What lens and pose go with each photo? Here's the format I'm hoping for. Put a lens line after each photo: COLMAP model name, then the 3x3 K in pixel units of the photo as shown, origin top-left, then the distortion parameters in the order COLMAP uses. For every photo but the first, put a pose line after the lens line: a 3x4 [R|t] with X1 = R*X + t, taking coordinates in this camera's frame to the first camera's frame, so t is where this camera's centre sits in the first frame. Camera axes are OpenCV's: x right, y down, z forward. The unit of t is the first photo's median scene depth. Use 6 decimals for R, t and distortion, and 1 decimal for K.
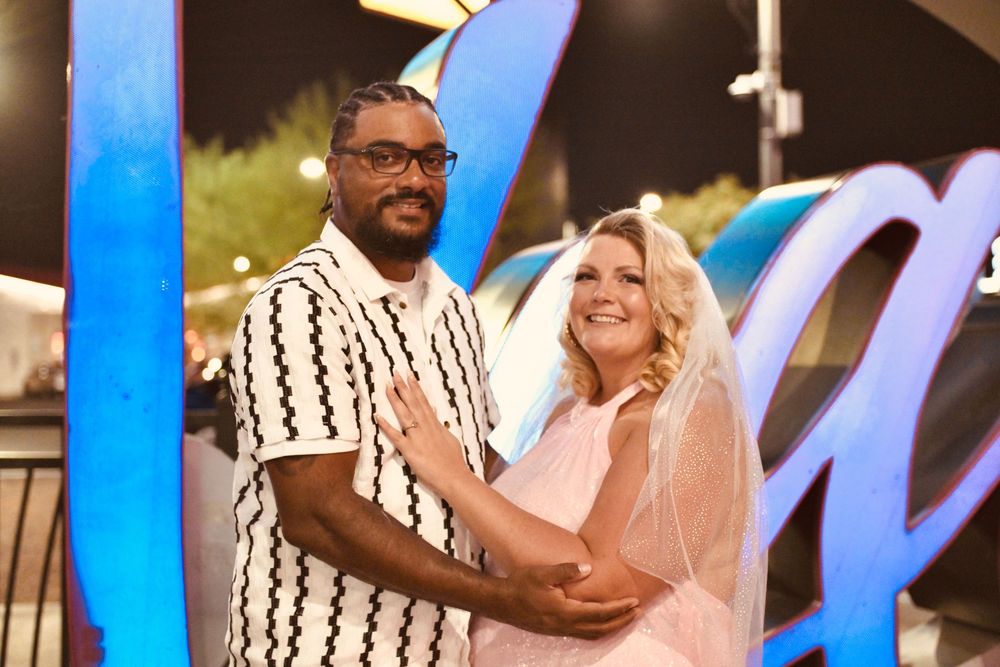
lens RADIAL K [[1559.8, 0, 509.0], [0, 1559.8, 342.8], [0, 0, 1]] dist [0.151685, 0.000000]
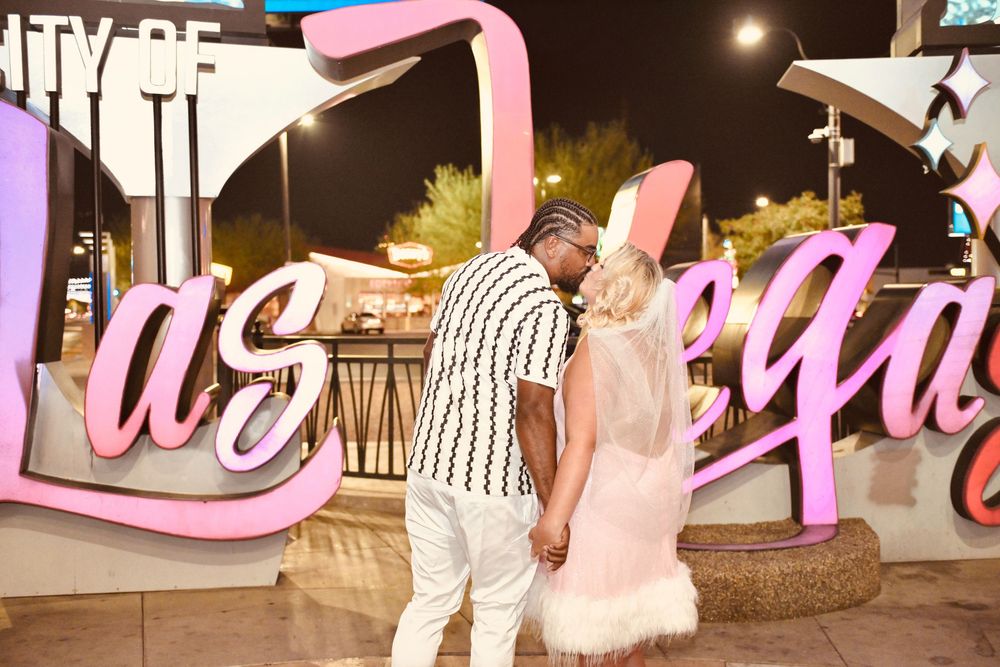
lens RADIAL K [[1126.3, 0, 499.5], [0, 1126.3, 333.1], [0, 0, 1]] dist [0.007106, 0.000000]
pose [[0.989950, 0.019668, -0.140045, -0.016956], [-0.014429, 0.999161, 0.038325, -0.034638], [0.140681, -0.035919, 0.989403, -1.113369]]
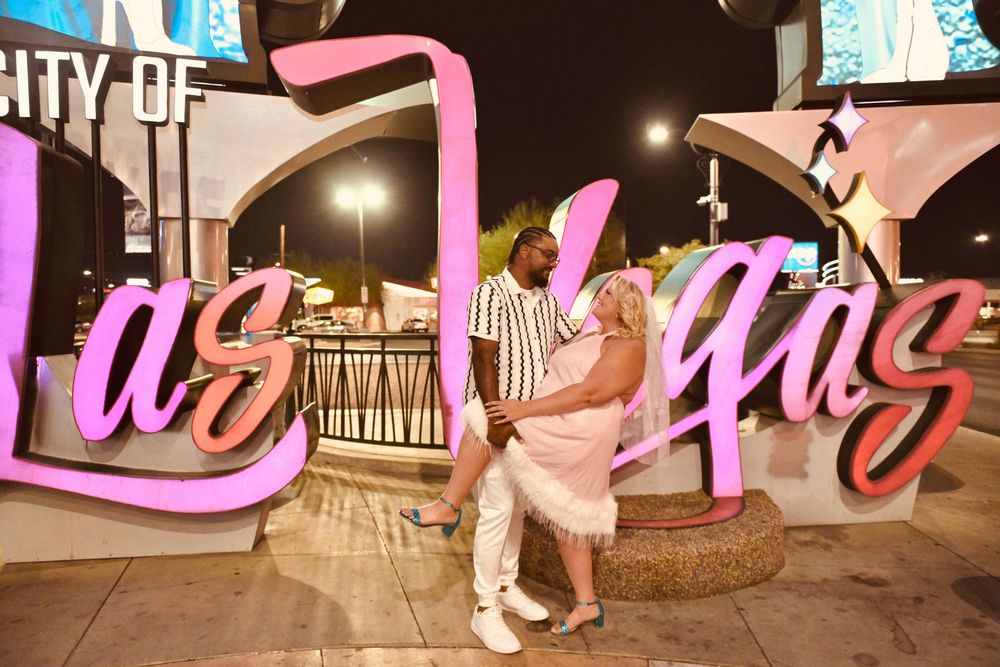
lens RADIAL K [[669.7, 0, 501.5], [0, 669.7, 330.1], [0, 0, 1]] dist [0.001916, -0.006735]
pose [[0.988988, 0.021132, -0.146482, 0.015674], [-0.016109, 0.999244, 0.035393, -0.001762], [0.147120, -0.032644, 0.988580, -0.290746]]
